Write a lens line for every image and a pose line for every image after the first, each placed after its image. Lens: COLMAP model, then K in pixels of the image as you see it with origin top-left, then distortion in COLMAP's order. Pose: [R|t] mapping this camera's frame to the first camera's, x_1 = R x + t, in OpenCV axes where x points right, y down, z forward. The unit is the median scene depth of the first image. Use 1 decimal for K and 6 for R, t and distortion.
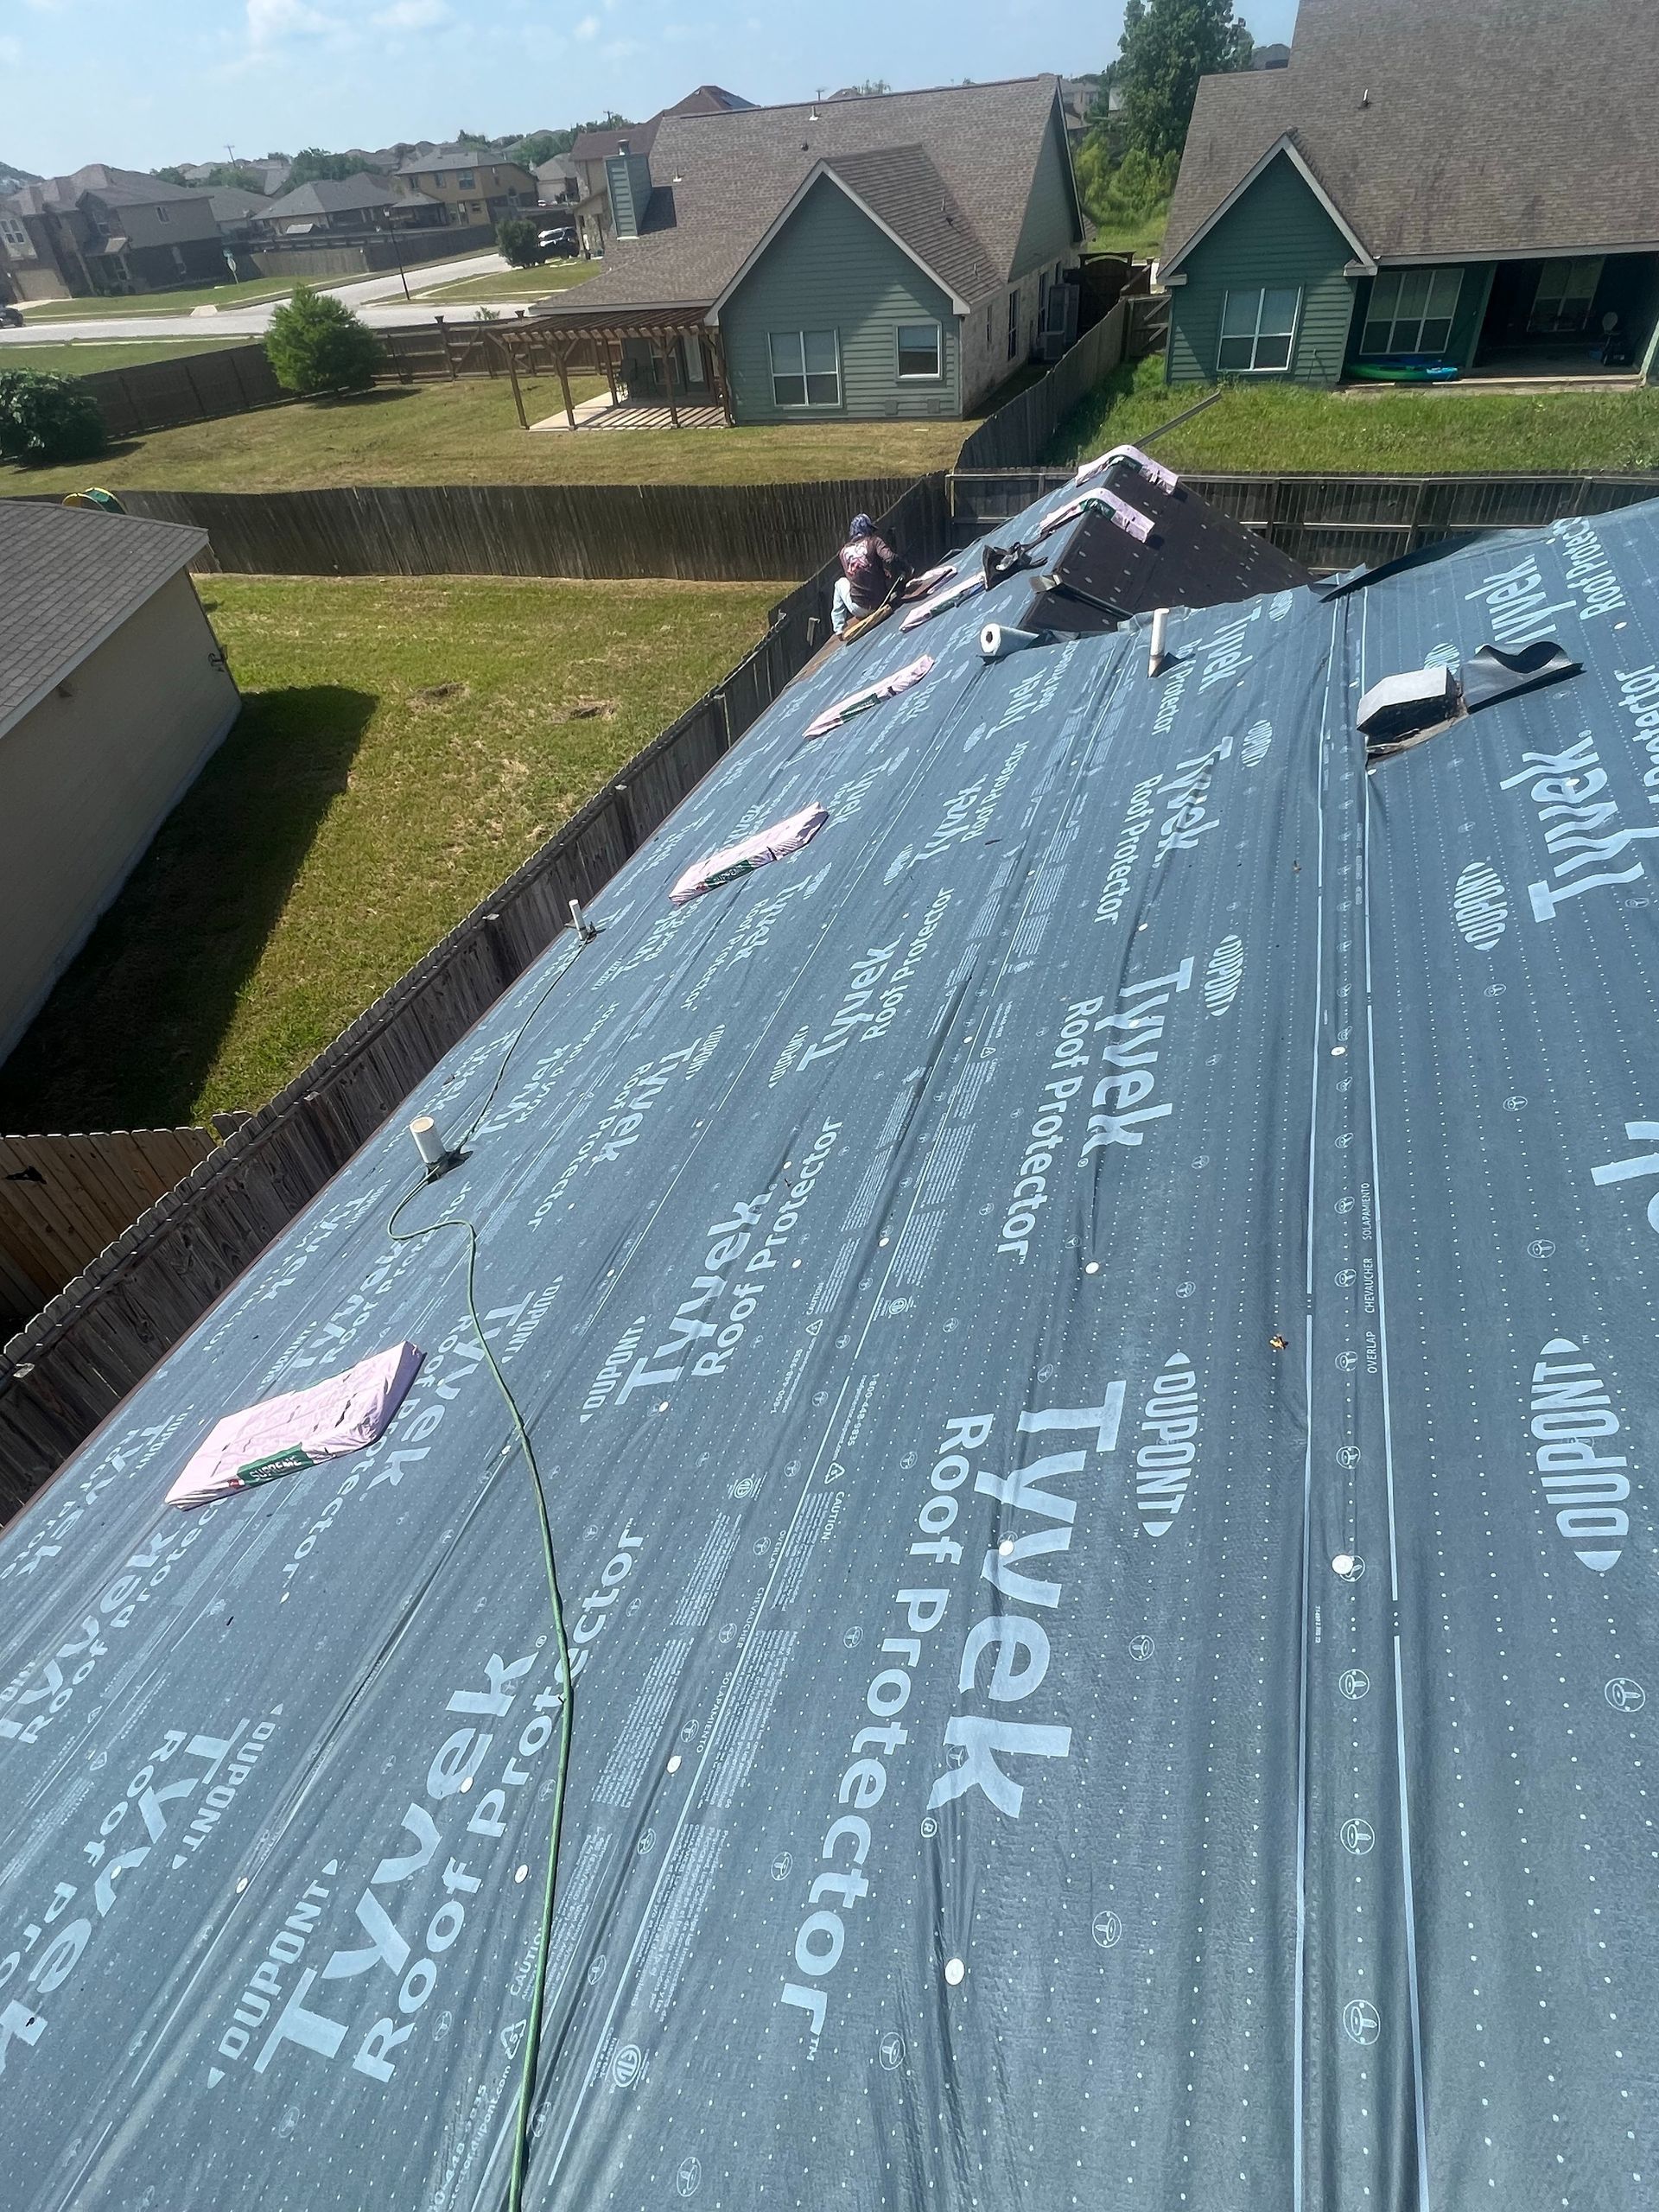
lens RADIAL K [[1107.3, 0, 829.5], [0, 1107.3, 1106.0], [0, 0, 1]] dist [-0.000966, 0.000227]
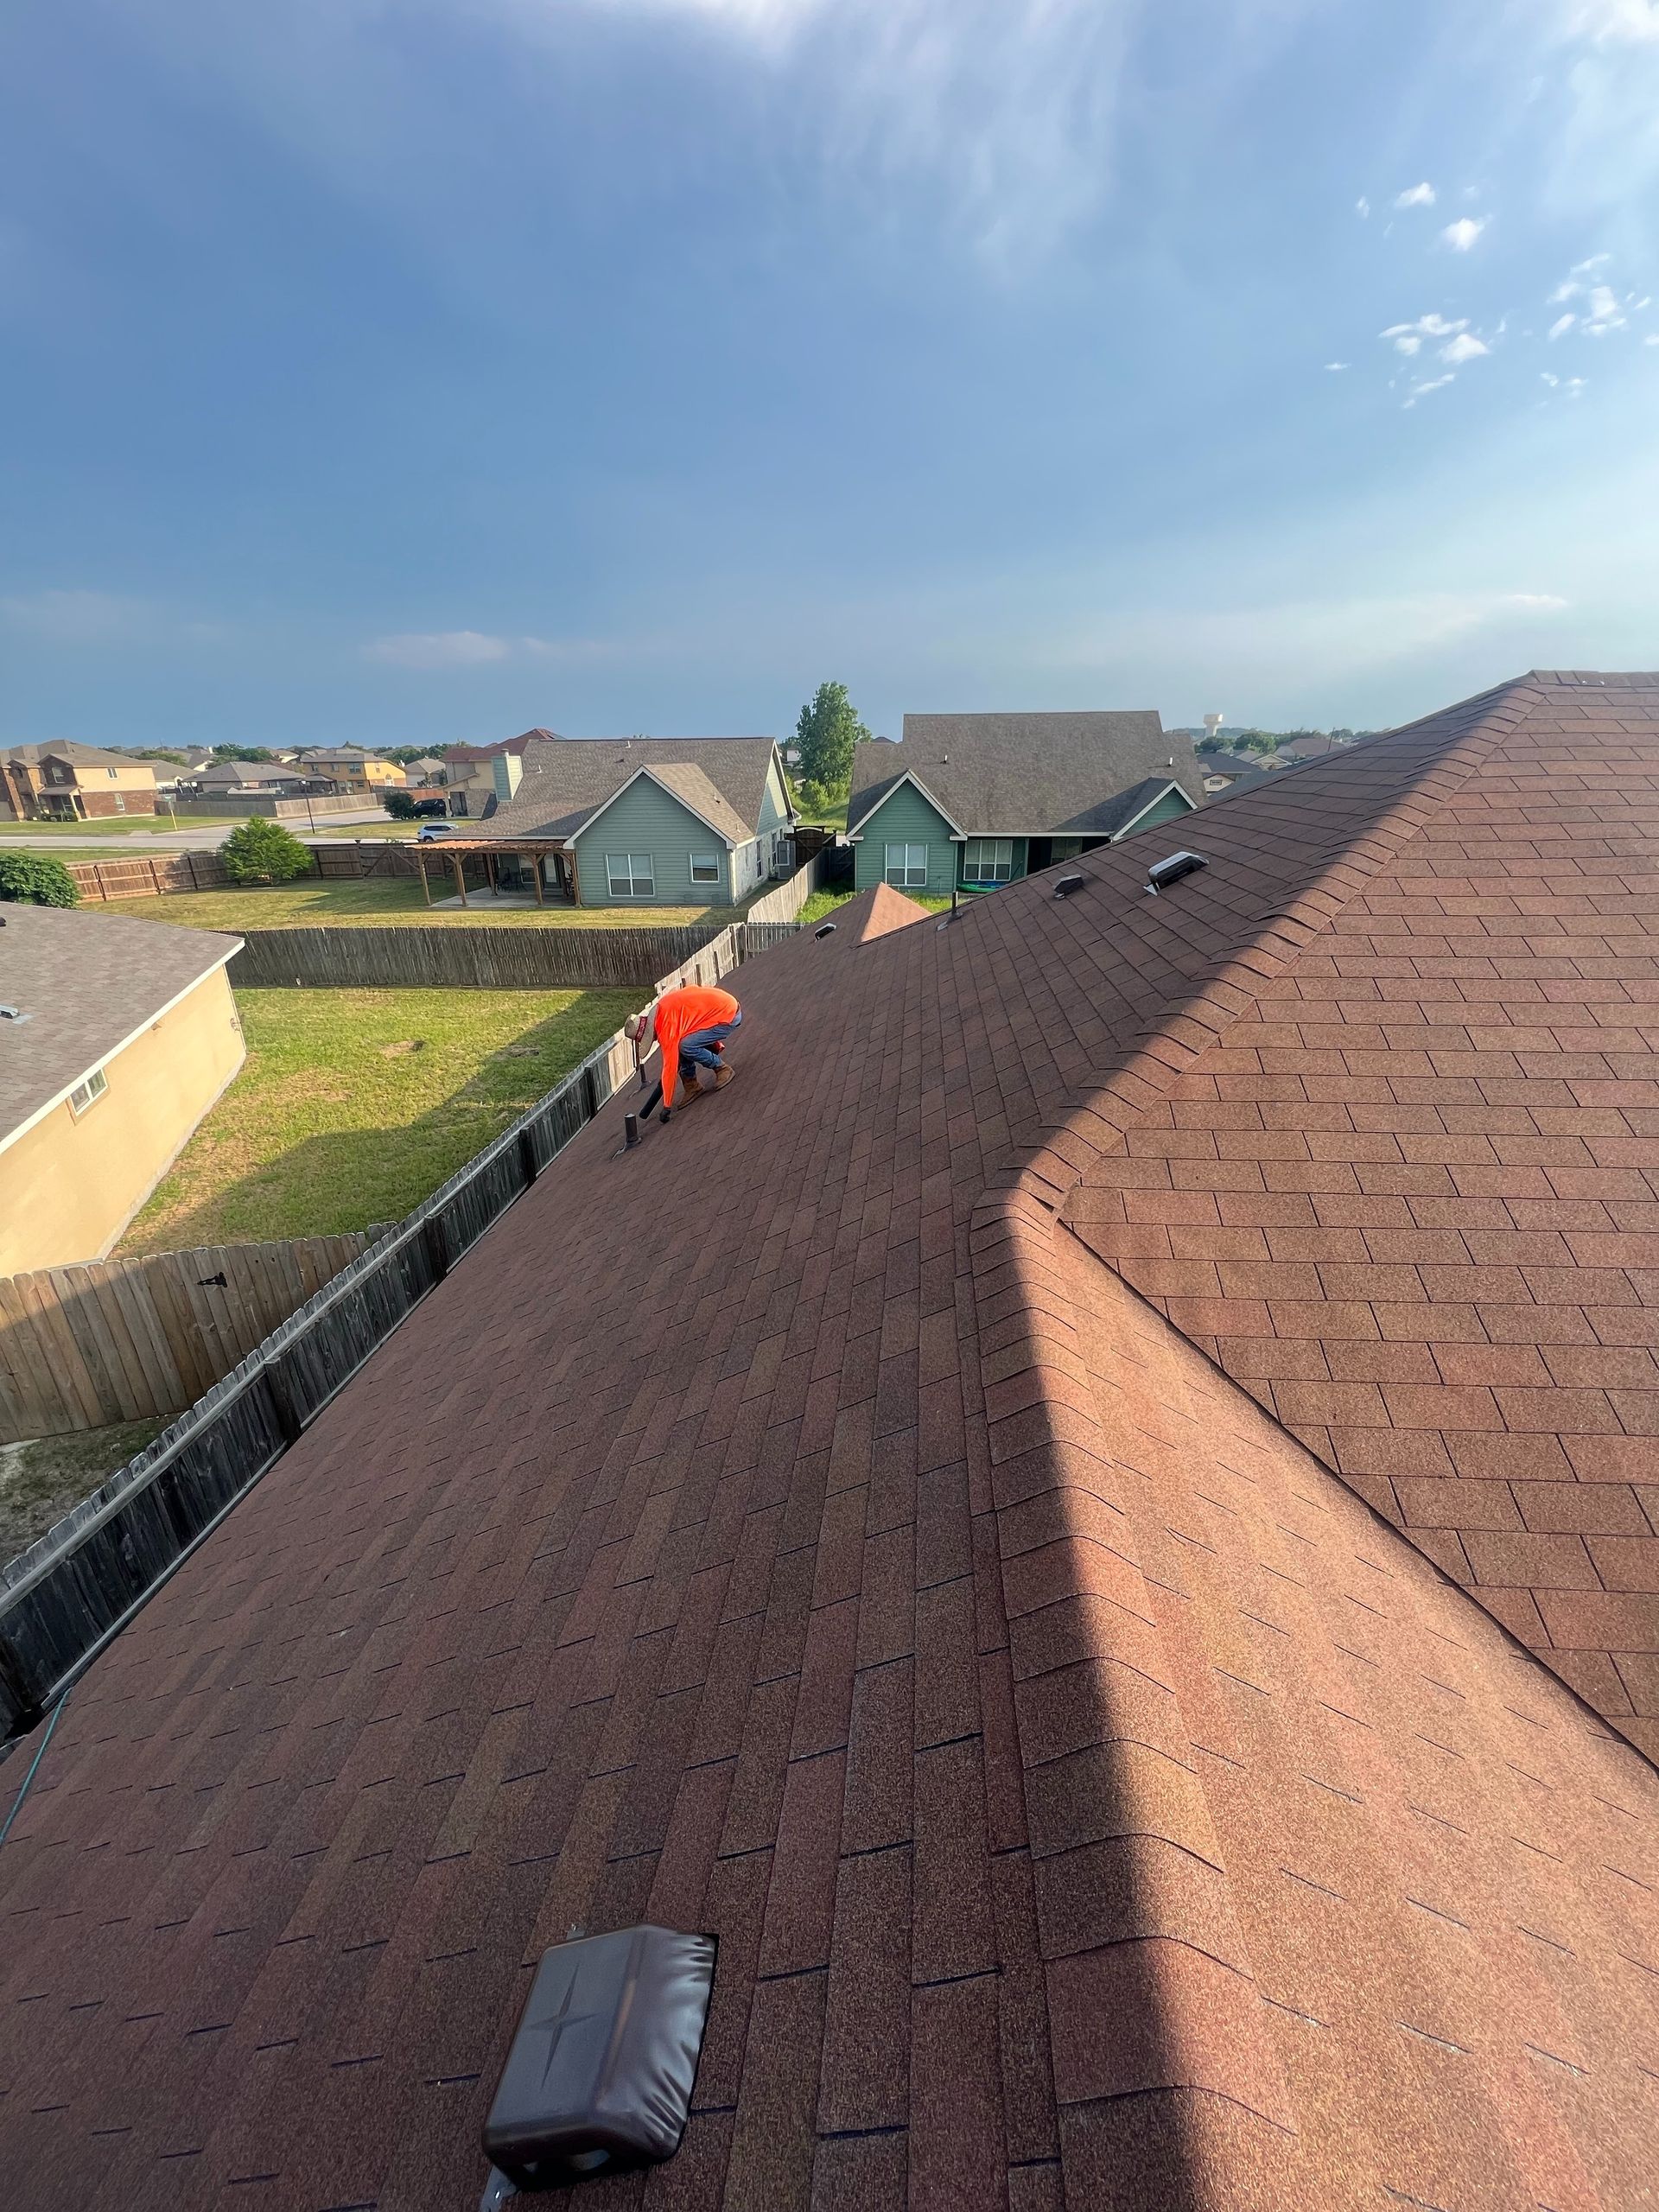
lens RADIAL K [[886.9, 0, 829.5], [0, 886.9, 1106.0], [0, 0, 1]] dist [-0.002568, 0.000616]
pose [[0.969553, -0.024116, 0.243692, -0.067071], [0.108545, 0.934361, -0.339391, 0.091542], [-0.219511, 0.355510, 0.908531, -0.077980]]
